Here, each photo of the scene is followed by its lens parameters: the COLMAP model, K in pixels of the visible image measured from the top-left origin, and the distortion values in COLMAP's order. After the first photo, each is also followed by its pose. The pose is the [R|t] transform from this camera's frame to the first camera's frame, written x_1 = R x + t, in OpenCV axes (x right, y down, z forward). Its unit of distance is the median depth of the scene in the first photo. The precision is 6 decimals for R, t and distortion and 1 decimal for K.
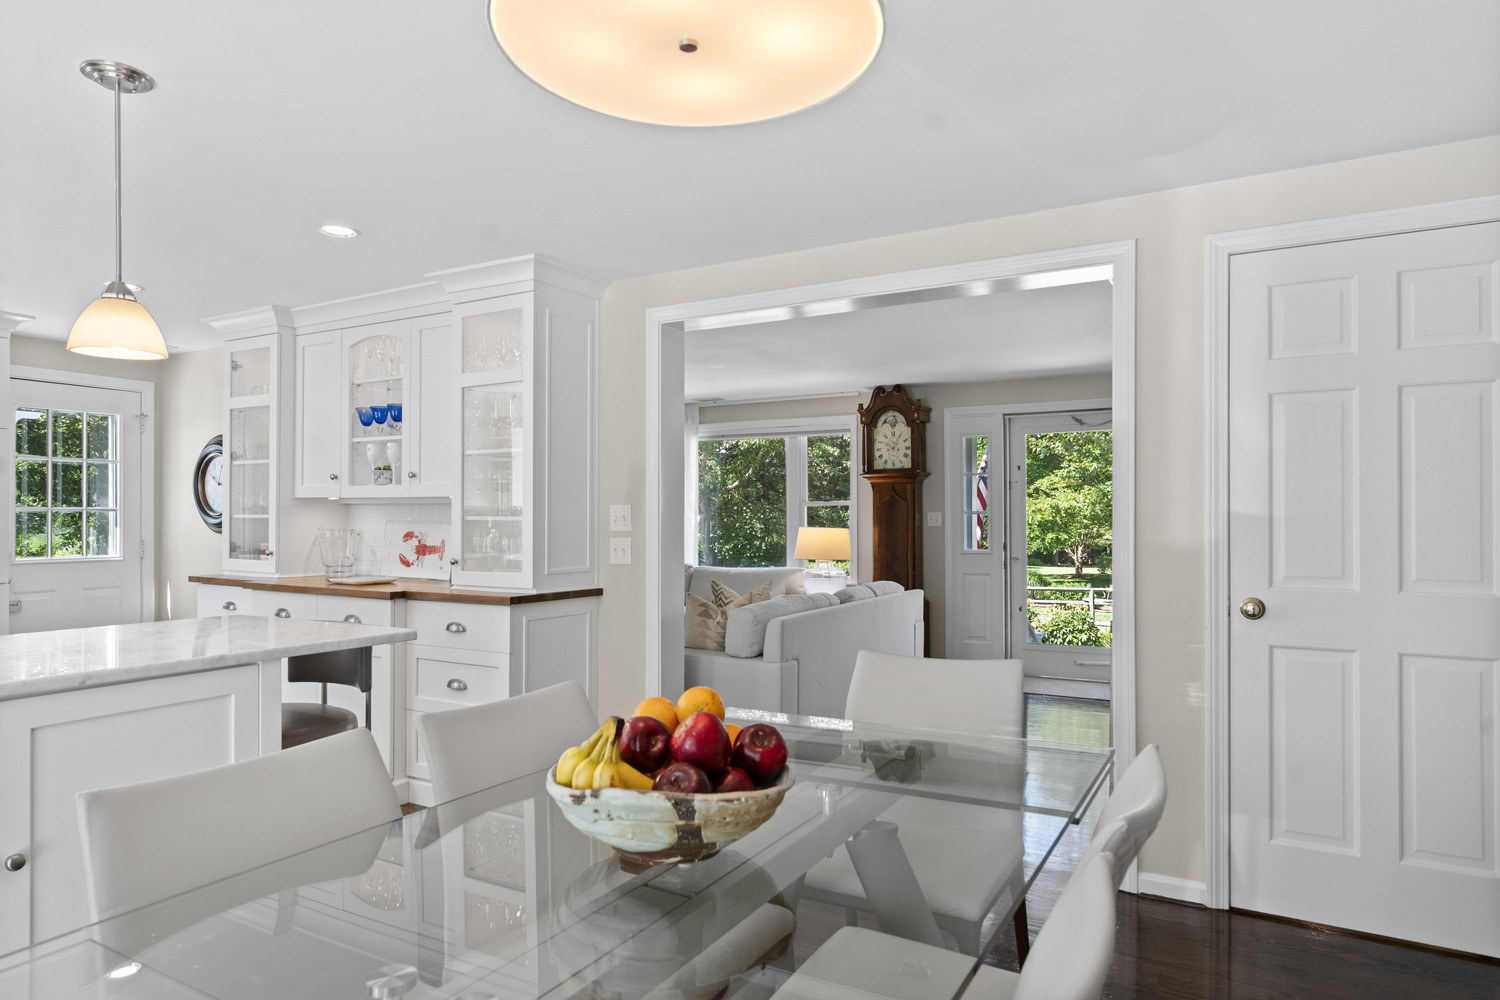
lens RADIAL K [[893.5, 0, 750.0], [0, 893.5, 500.0], [0, 0, 1]] dist [-0.000999, 0.000342]
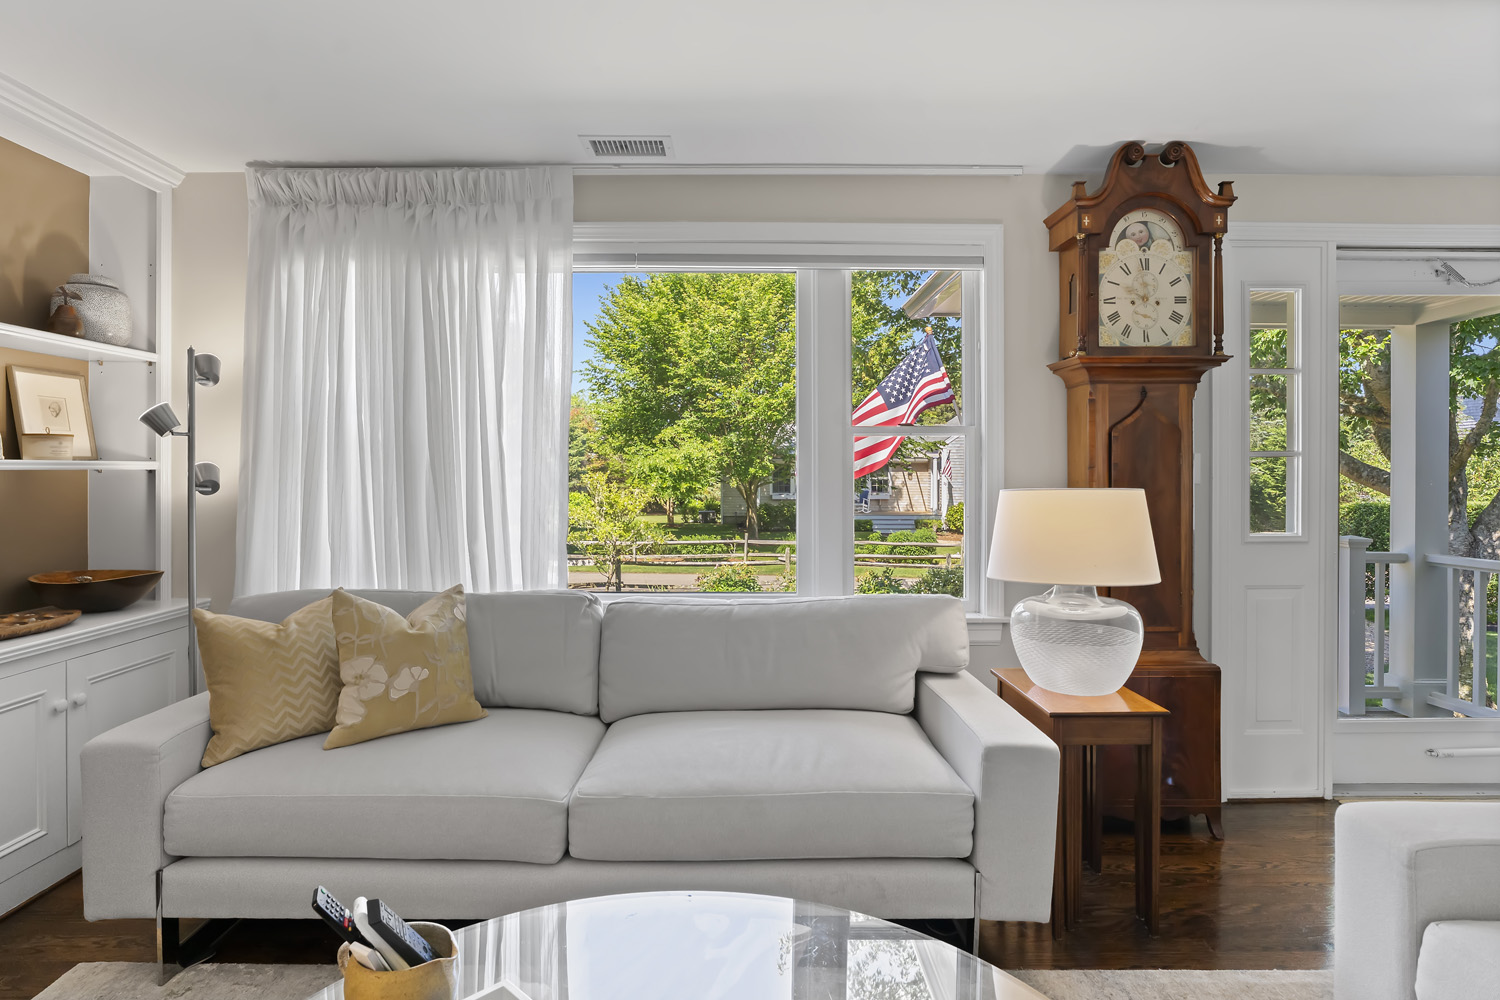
lens RADIAL K [[822.3, 0, 728.5], [0, 822.3, 467.7], [0, 0, 1]] dist [-0.004784, -0.001283]
pose [[0.870019, 0.001411, 0.493015, -0.199121], [-0.010371, 0.999827, 0.015442, 0.017460], [-0.492908, -0.018548, 0.869884, 0.753185]]
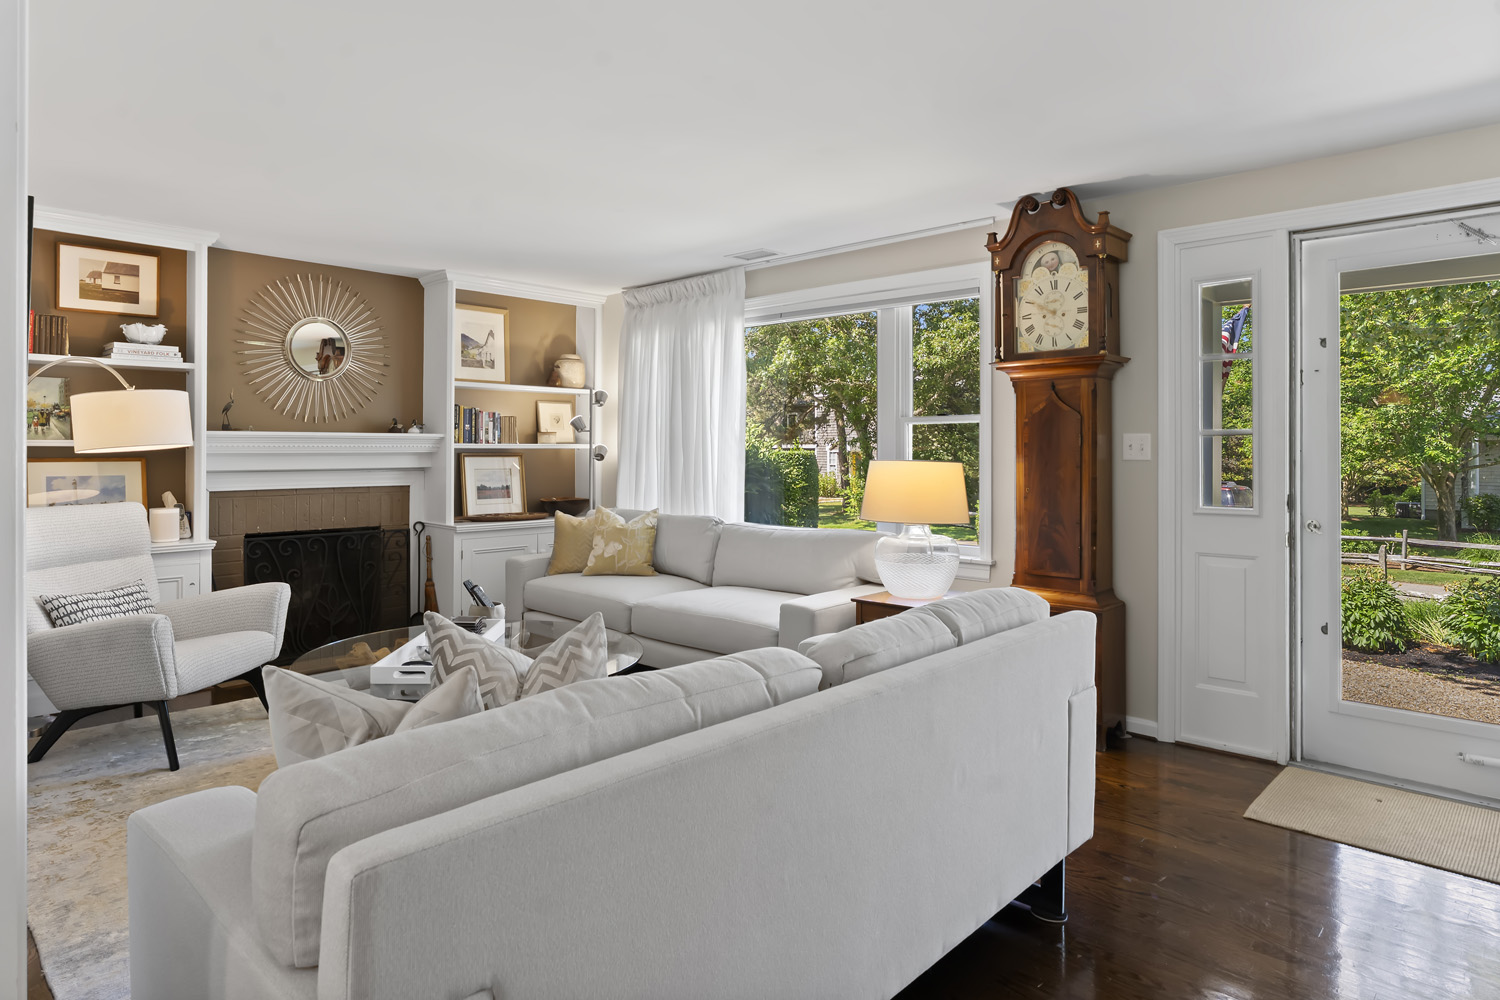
lens RADIAL K [[865.4, 0, 753.0], [0, 865.4, 445.7], [0, 0, 1]] dist [-0.000758, 0.000823]
pose [[0.972536, -0.000624, -0.232753, 0.105309], [0.004458, 0.999863, 0.015943, 0.012062], [0.232711, -0.016543, 0.972405, 0.454459]]
